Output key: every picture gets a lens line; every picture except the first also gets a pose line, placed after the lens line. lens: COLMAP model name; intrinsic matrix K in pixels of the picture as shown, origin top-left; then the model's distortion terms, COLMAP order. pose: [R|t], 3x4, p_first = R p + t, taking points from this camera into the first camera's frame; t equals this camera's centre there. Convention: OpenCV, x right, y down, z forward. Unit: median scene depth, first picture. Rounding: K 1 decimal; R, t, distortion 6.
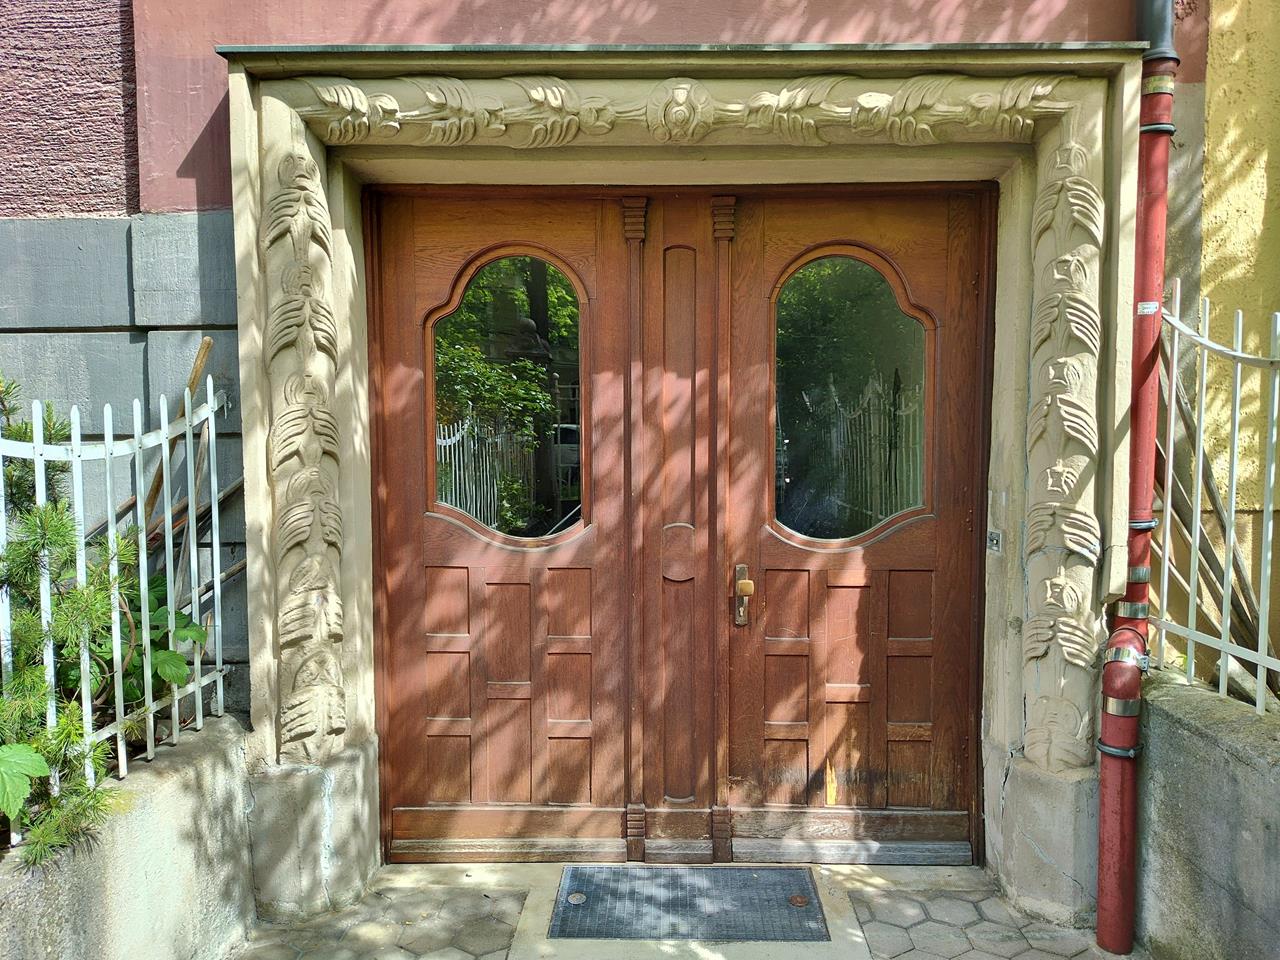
lens RADIAL K [[868.0, 0, 639.8], [0, 868.0, 481.1], [0, 0, 1]] dist [-0.005951, -0.002094]
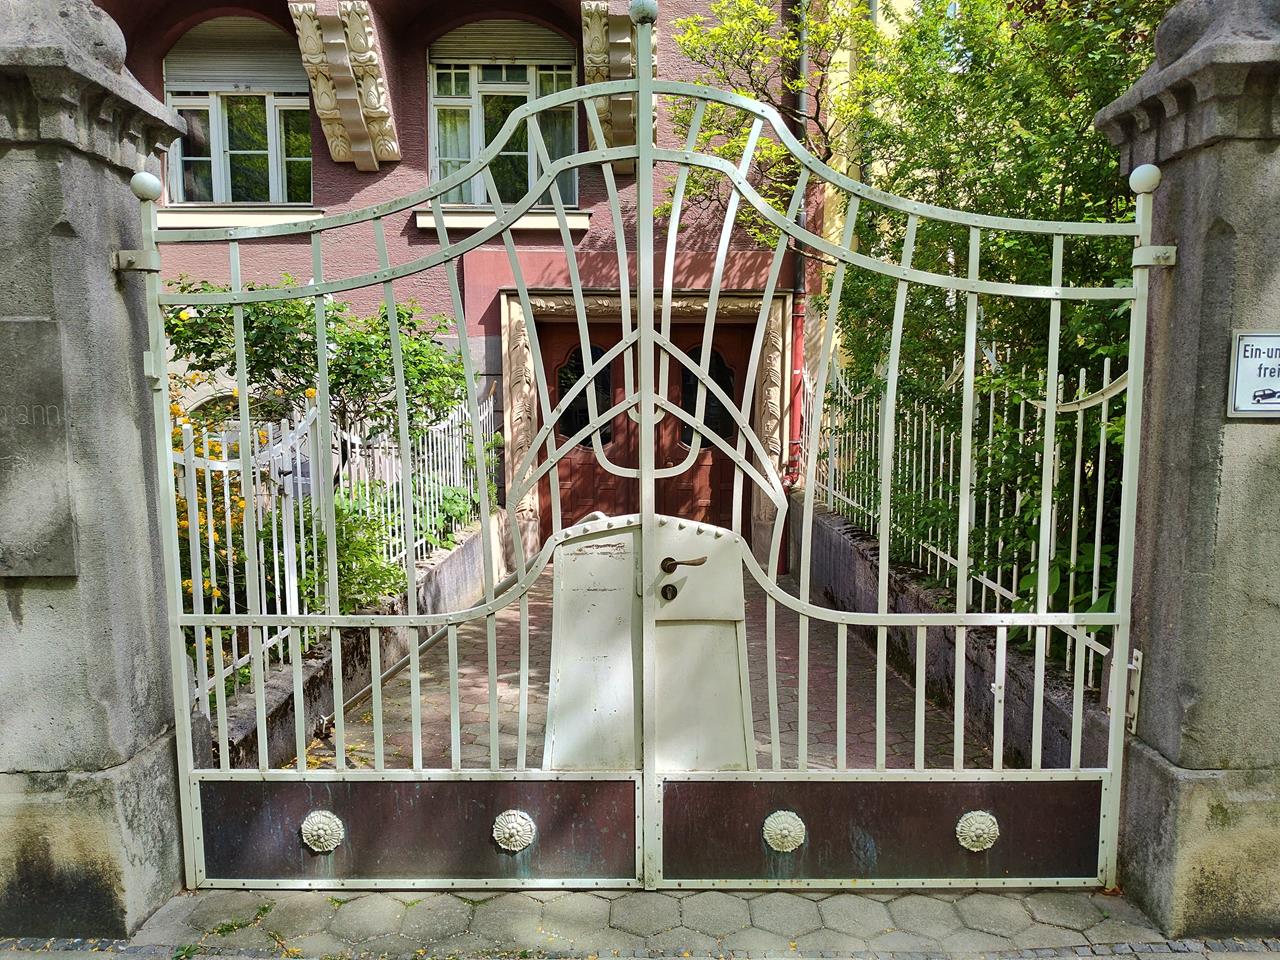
lens RADIAL K [[868.0, 0, 638.7], [0, 868.0, 478.9], [0, 0, 1]] dist [-0.005951, -0.002094]
pose [[0.999839, 0.002228, 0.017781, -0.032695], [-0.003268, 0.998272, 0.058680, 0.001805], [-0.017619, -0.058729, 0.998118, -2.060995]]
